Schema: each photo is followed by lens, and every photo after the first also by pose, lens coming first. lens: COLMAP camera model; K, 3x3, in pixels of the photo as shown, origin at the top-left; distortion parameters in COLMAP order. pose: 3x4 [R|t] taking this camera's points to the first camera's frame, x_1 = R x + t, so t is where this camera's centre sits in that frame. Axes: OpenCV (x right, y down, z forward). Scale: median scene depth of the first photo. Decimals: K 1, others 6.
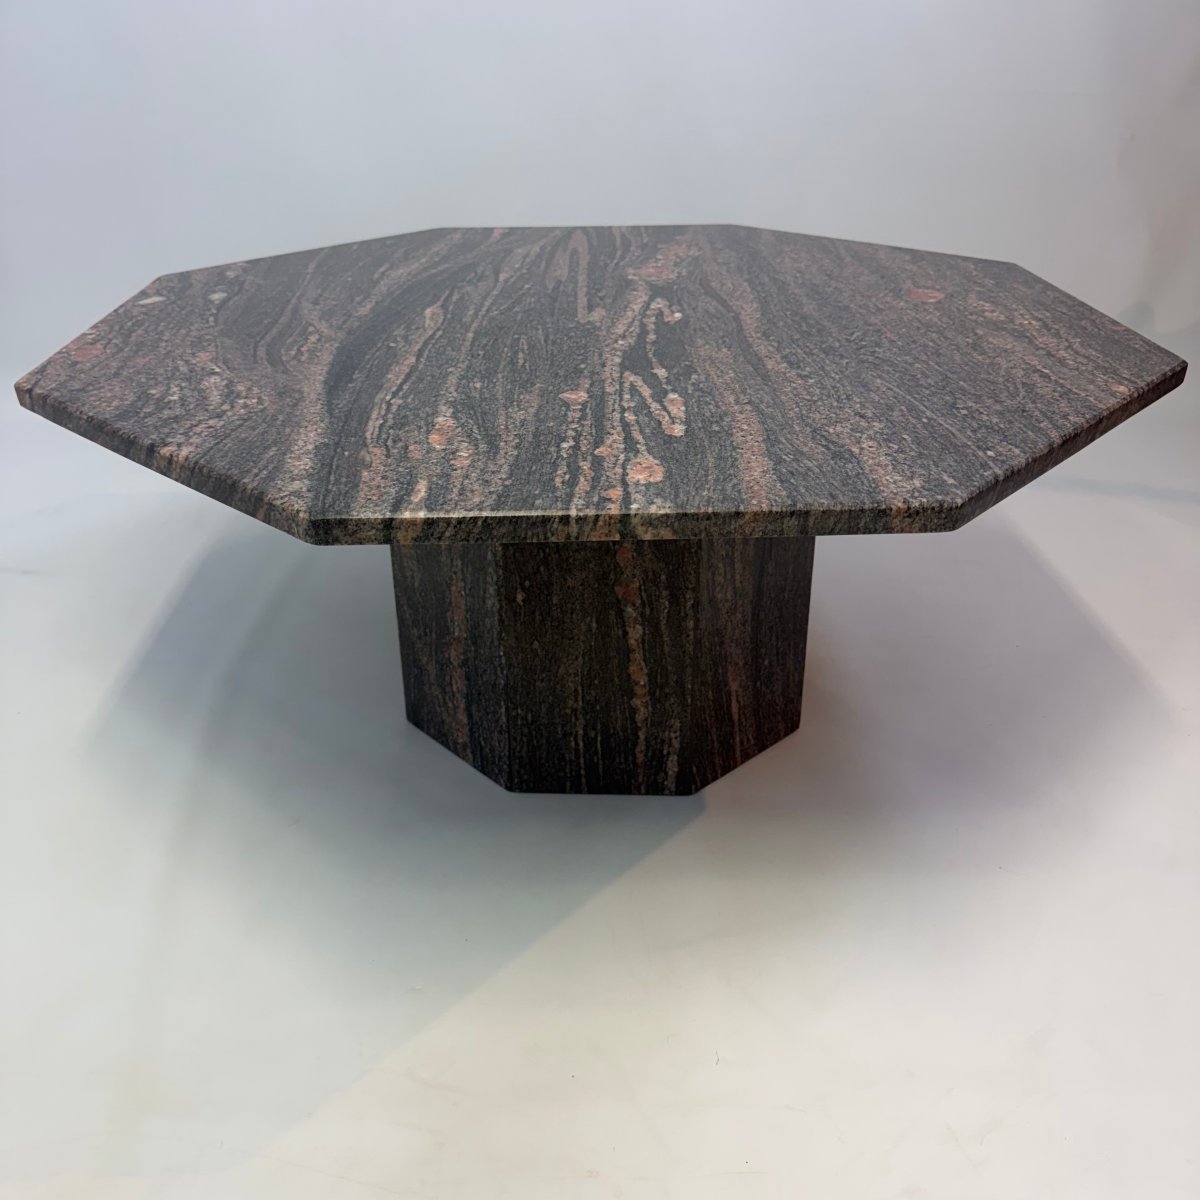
lens RADIAL K [[1146.9, 0, 601.2], [0, 1146.9, 614.7], [0, 0, 1]] dist [0.081880, 0.000000]
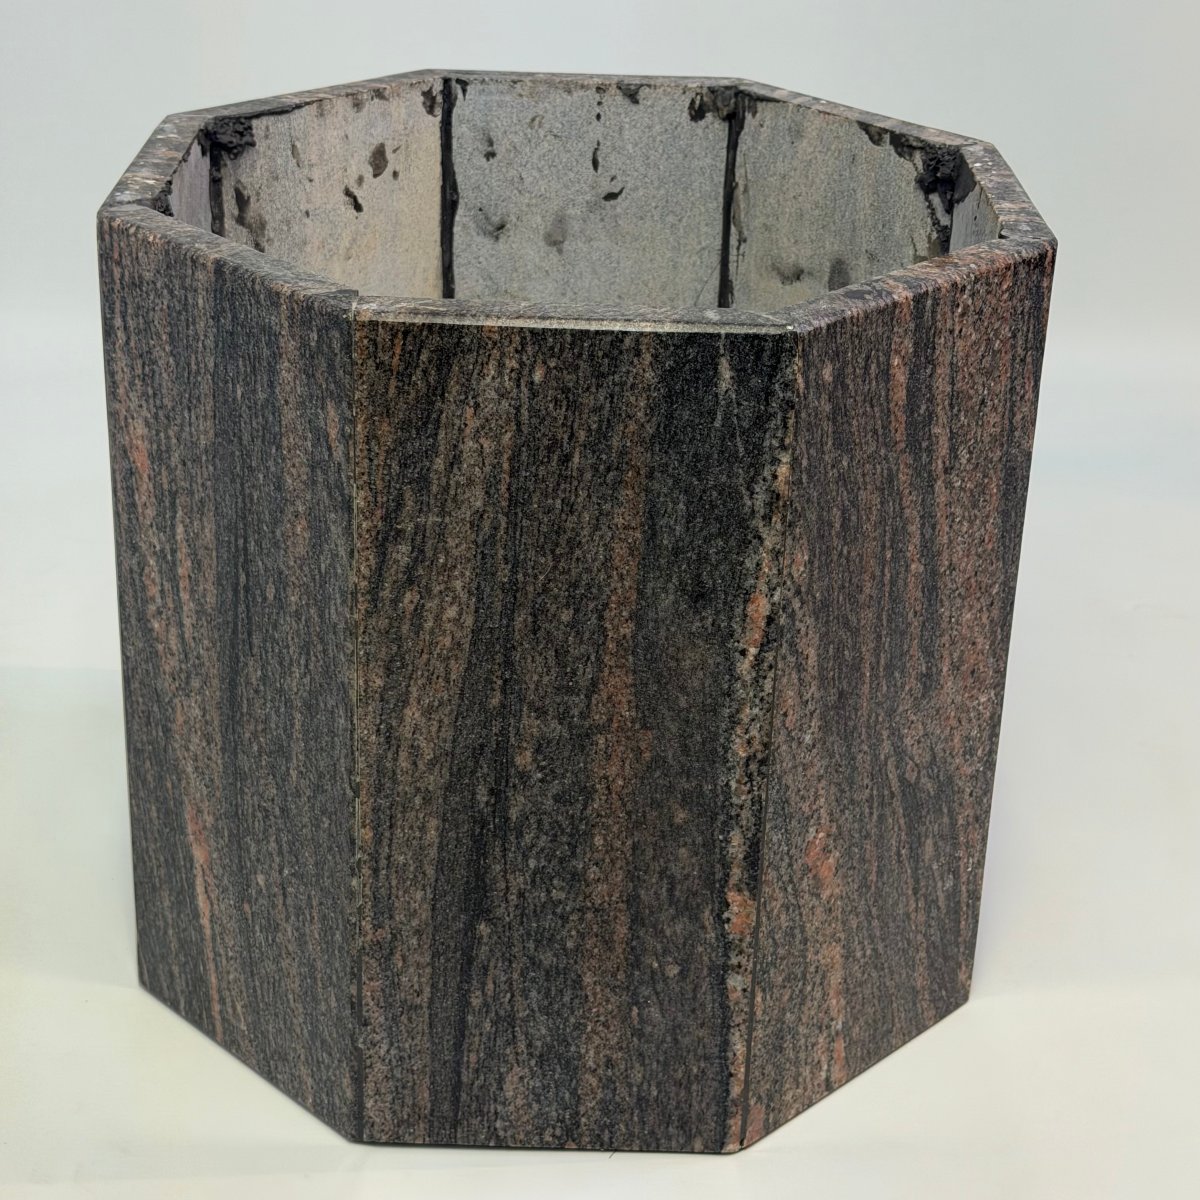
lens RADIAL K [[2347.8, 0, 592.5], [0, 2347.8, 609.0], [0, 0, 1]] dist [0.110393, 0.000000]
pose [[0.021001, 0.433474, -0.900921, 1.081698], [-0.497139, 0.786346, 0.366758, -0.518466], [0.867416, 0.440181, 0.232011, 0.974188]]
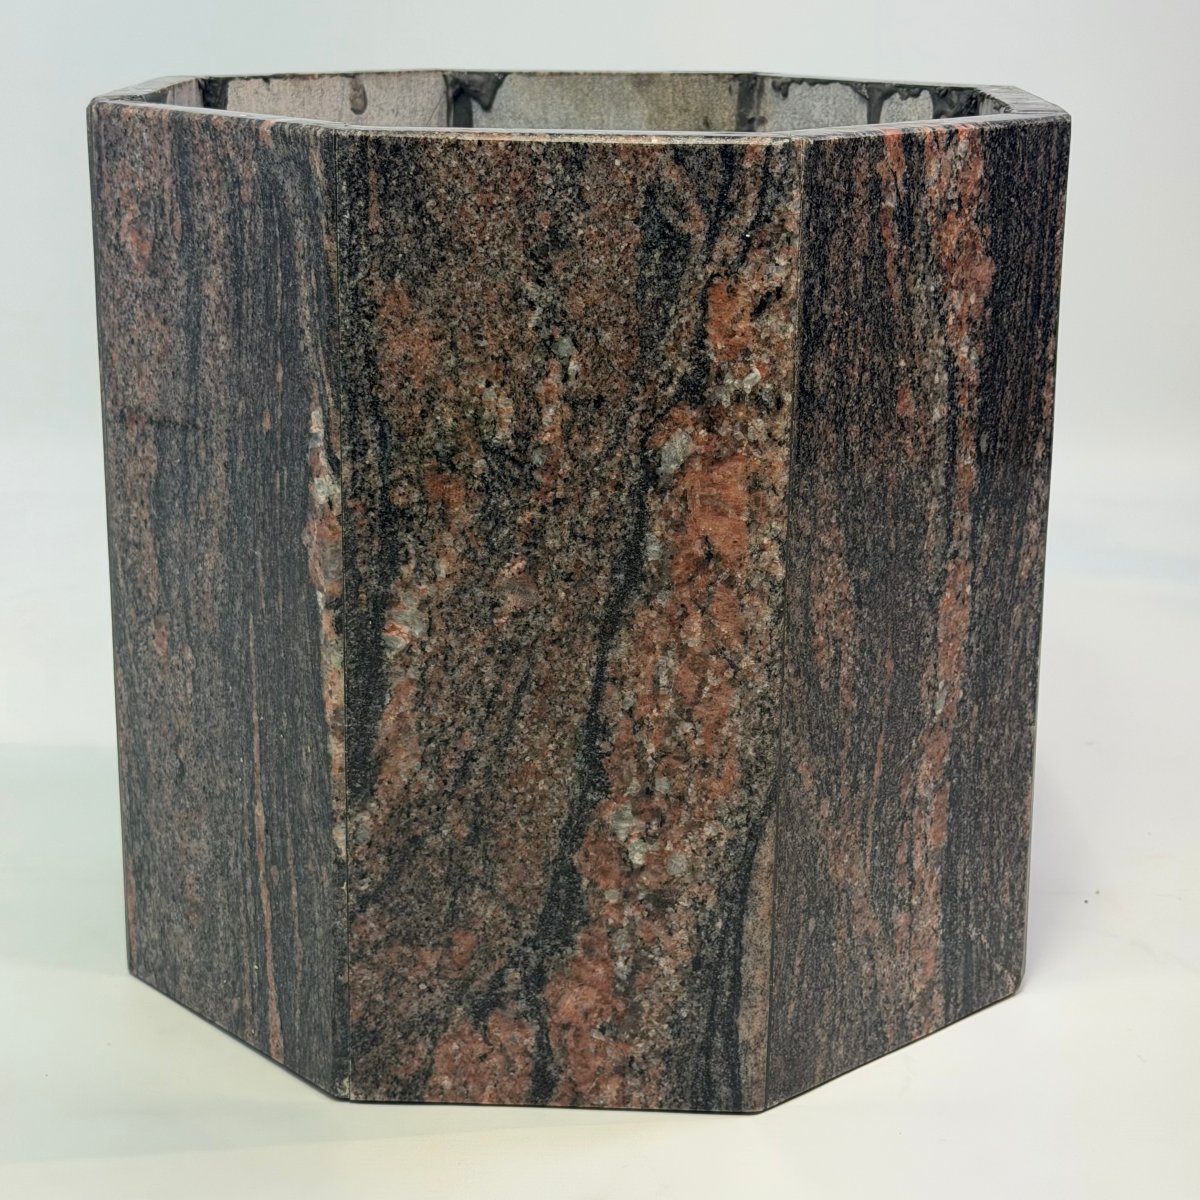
lens RADIAL K [[2347.8, 0, 603.0], [0, 2347.8, 612.3], [0, 0, 1]] dist [0.110393, 0.000000]
pose [[-0.001555, -0.273279, 0.961934, -1.091612], [0.465127, 0.851349, 0.242614, -0.326456], [-0.885242, 0.447799, 0.125785, 1.095479]]
